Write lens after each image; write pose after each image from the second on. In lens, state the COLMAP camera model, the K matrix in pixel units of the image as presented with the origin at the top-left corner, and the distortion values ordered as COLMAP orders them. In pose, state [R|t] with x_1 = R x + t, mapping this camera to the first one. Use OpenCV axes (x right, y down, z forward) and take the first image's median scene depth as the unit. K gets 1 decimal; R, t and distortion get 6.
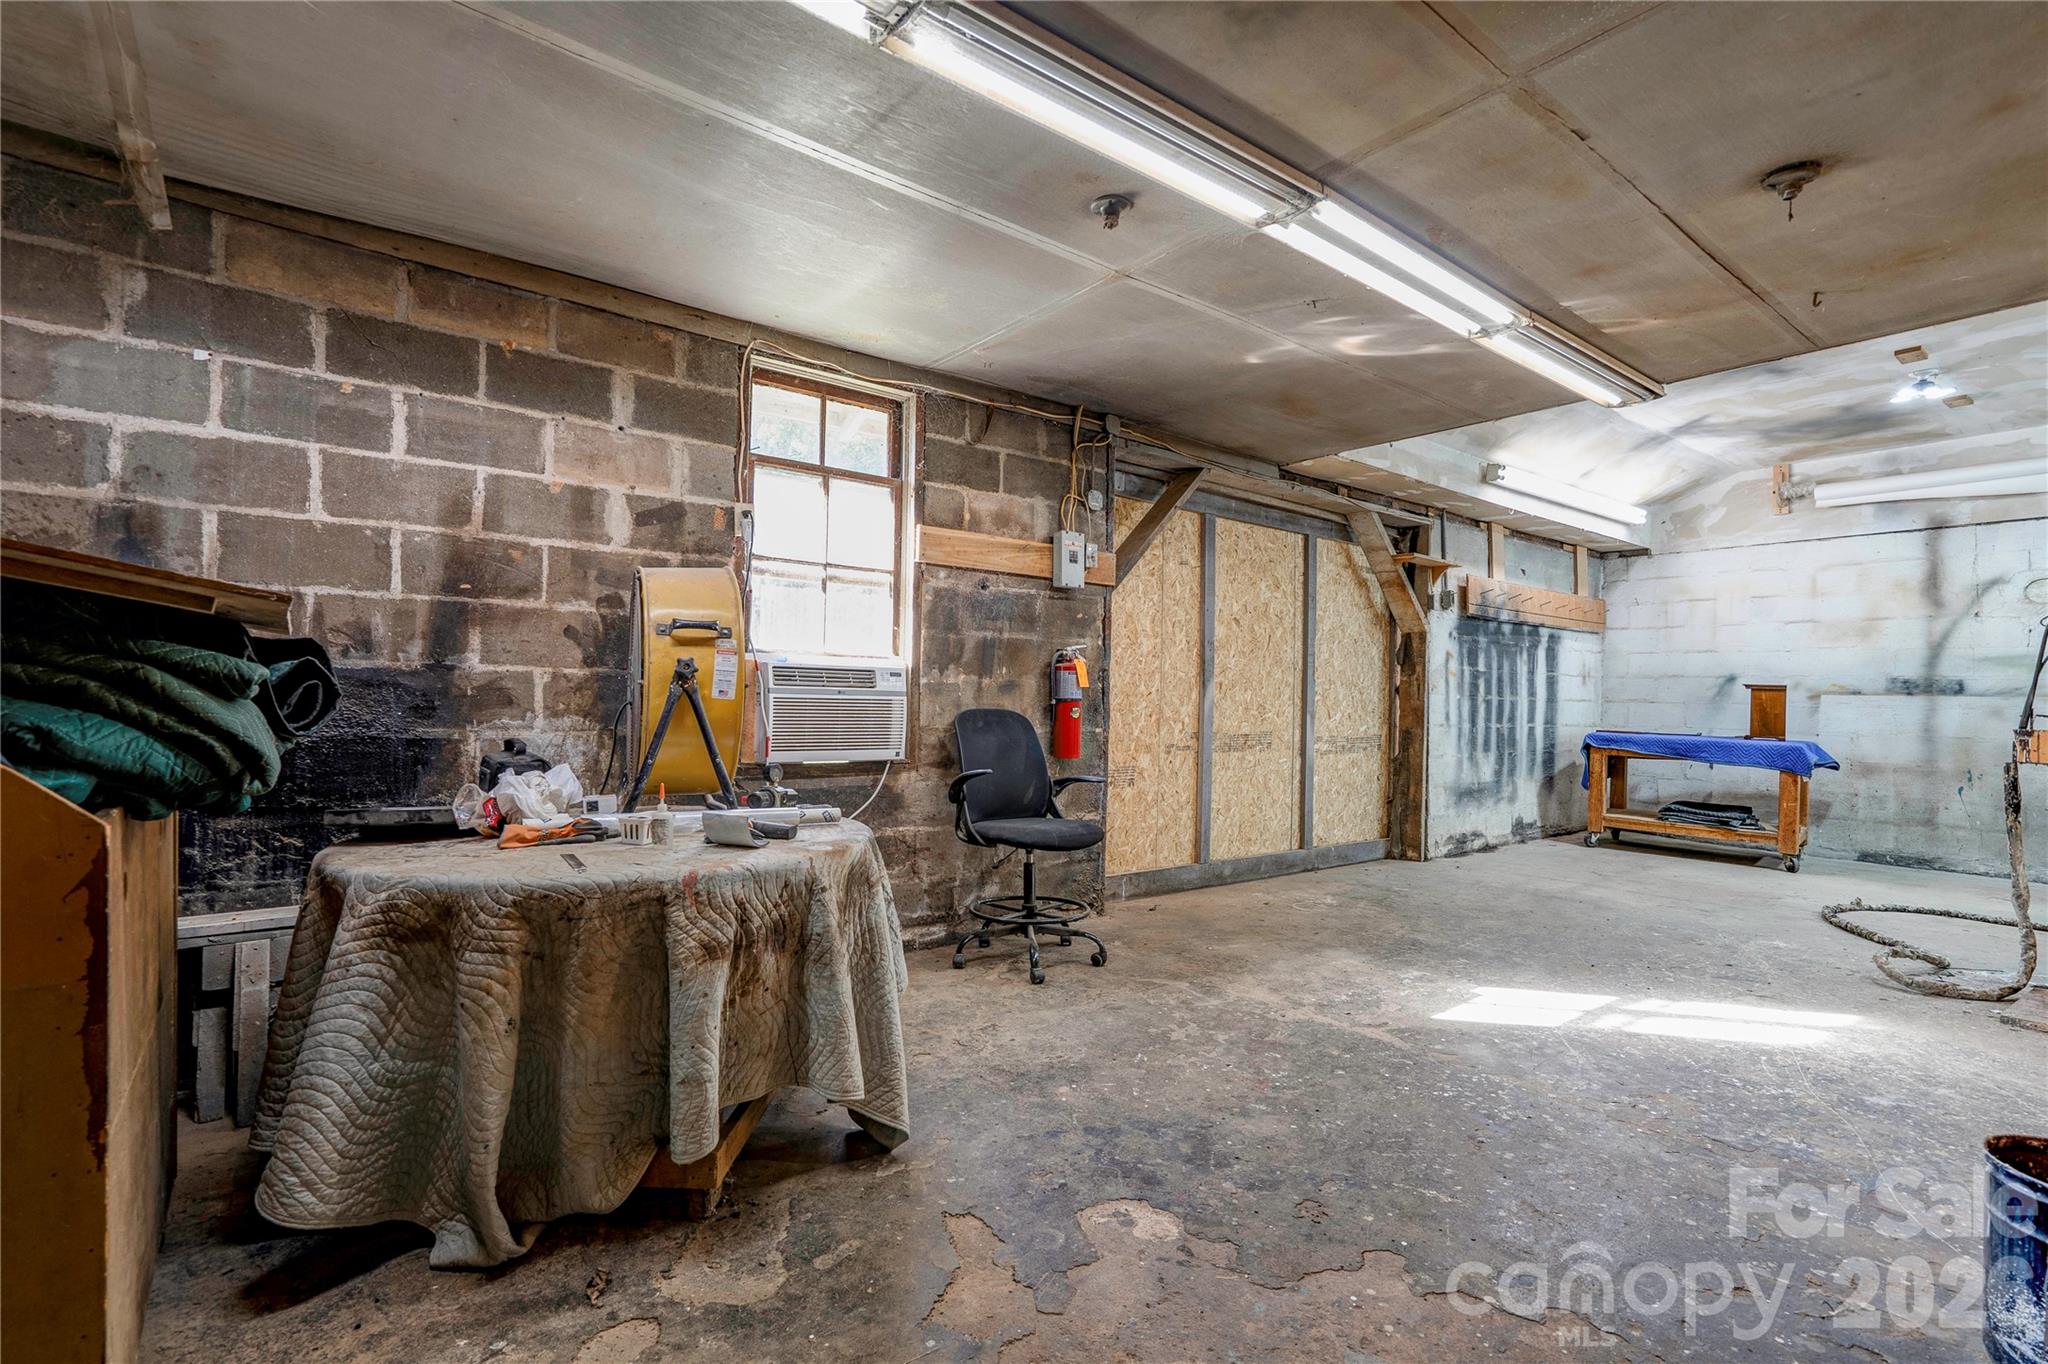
lens RADIAL K [[928.5, 0, 1018.6], [0, 928.5, 691.7], [0, 0, 1]] dist [0.005595, 0.001133]
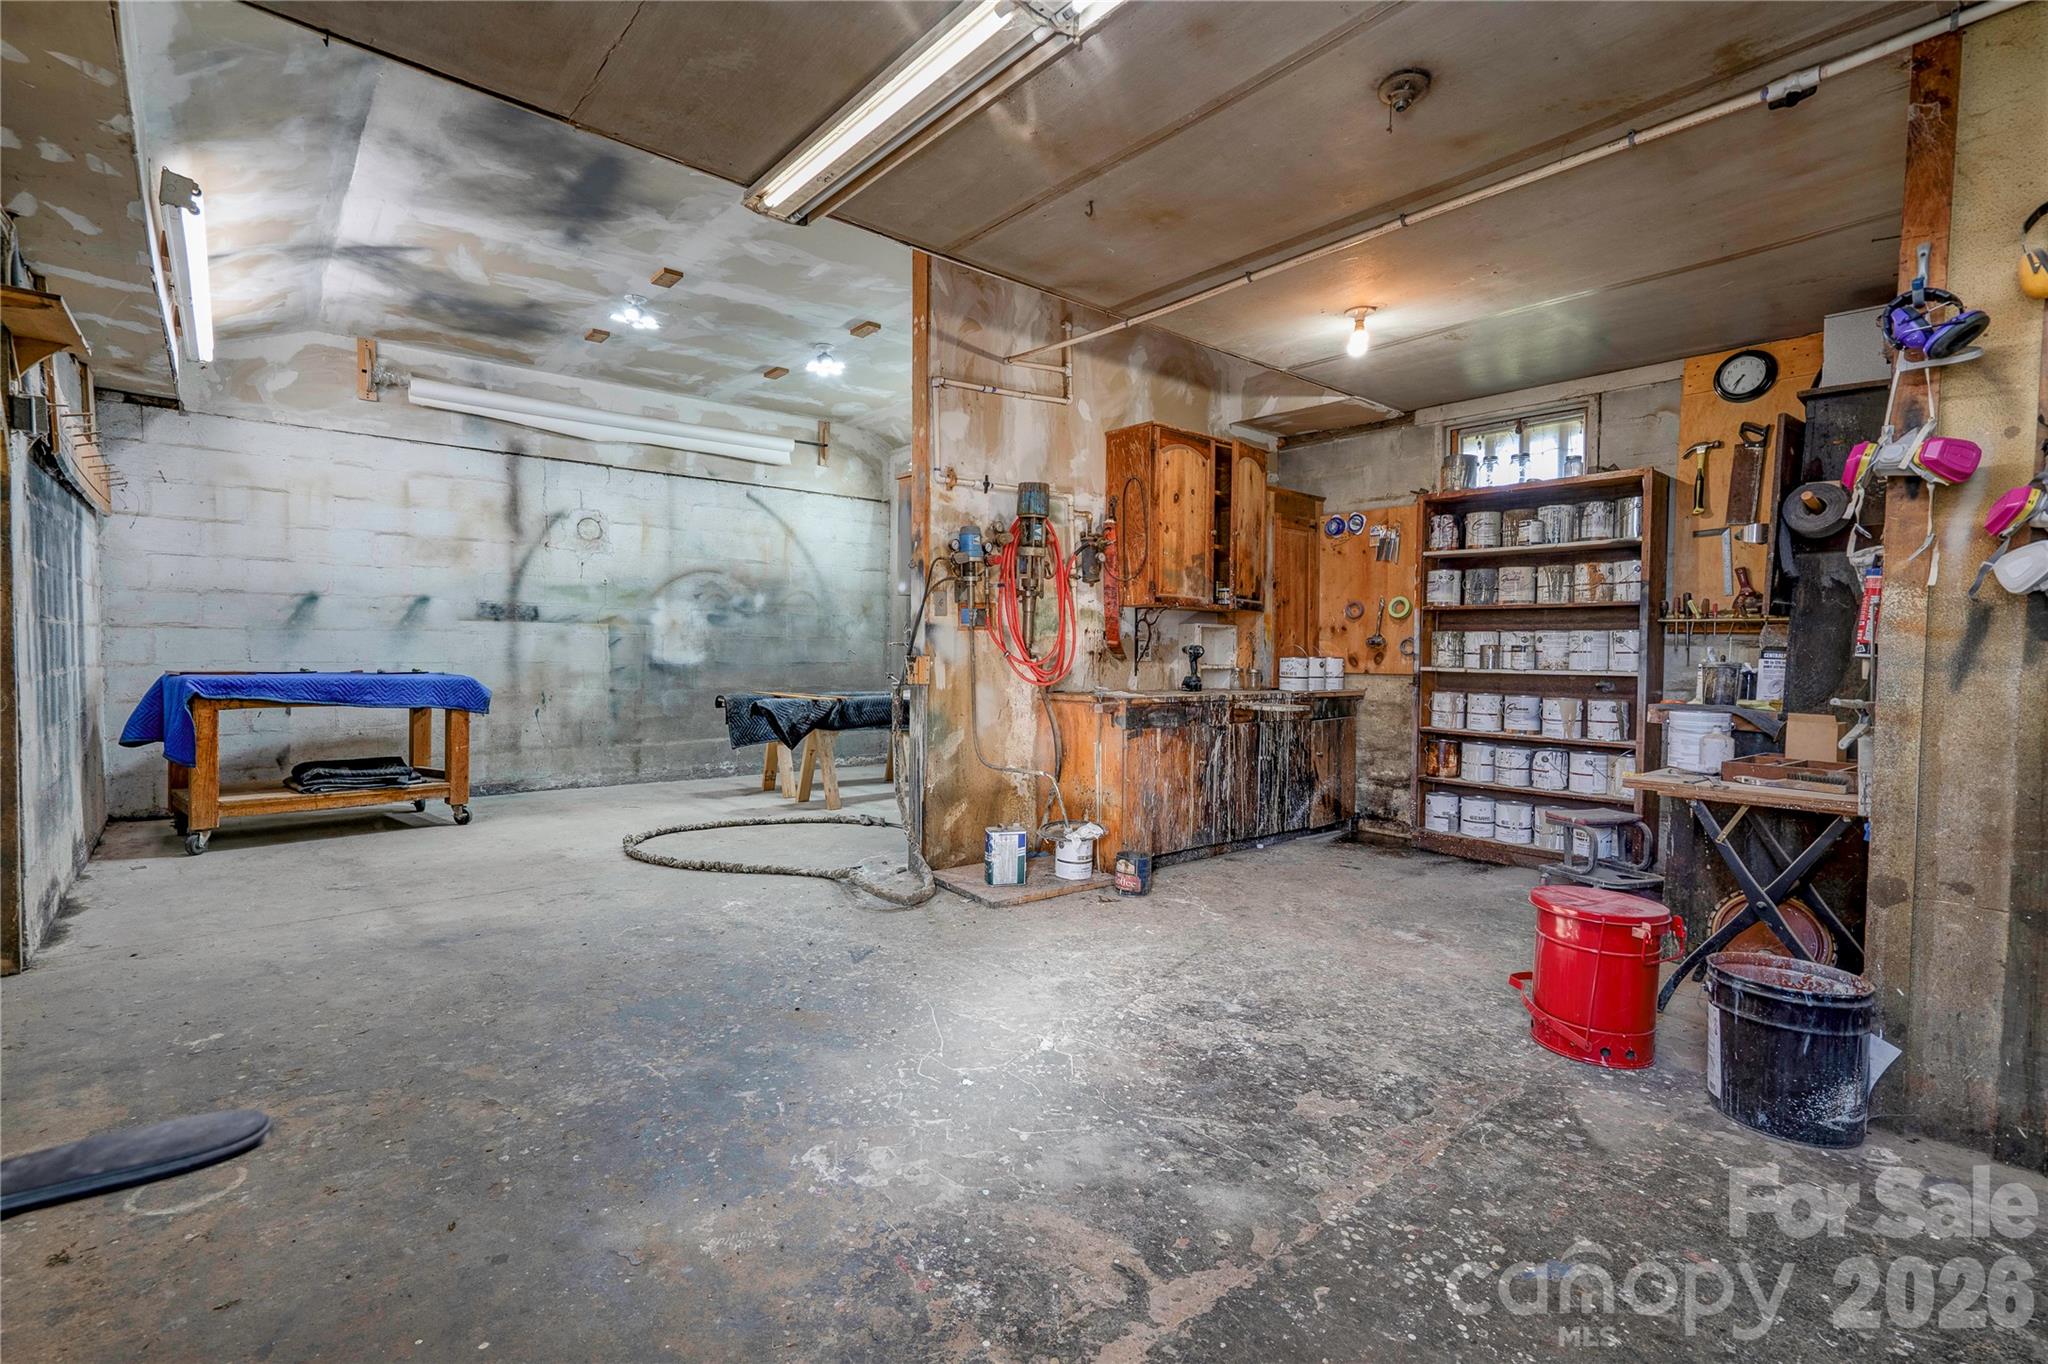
lens RADIAL K [[928.5, 0, 1018.9], [0, 928.5, 683.6], [0, 0, 1]] dist [0.005595, 0.001133]
pose [[-0.036543, -0.062756, 0.997360, -0.046680], [-0.016897, 0.997922, 0.062173, -0.000553], [-0.999189, -0.014581, -0.037527, 0.492065]]
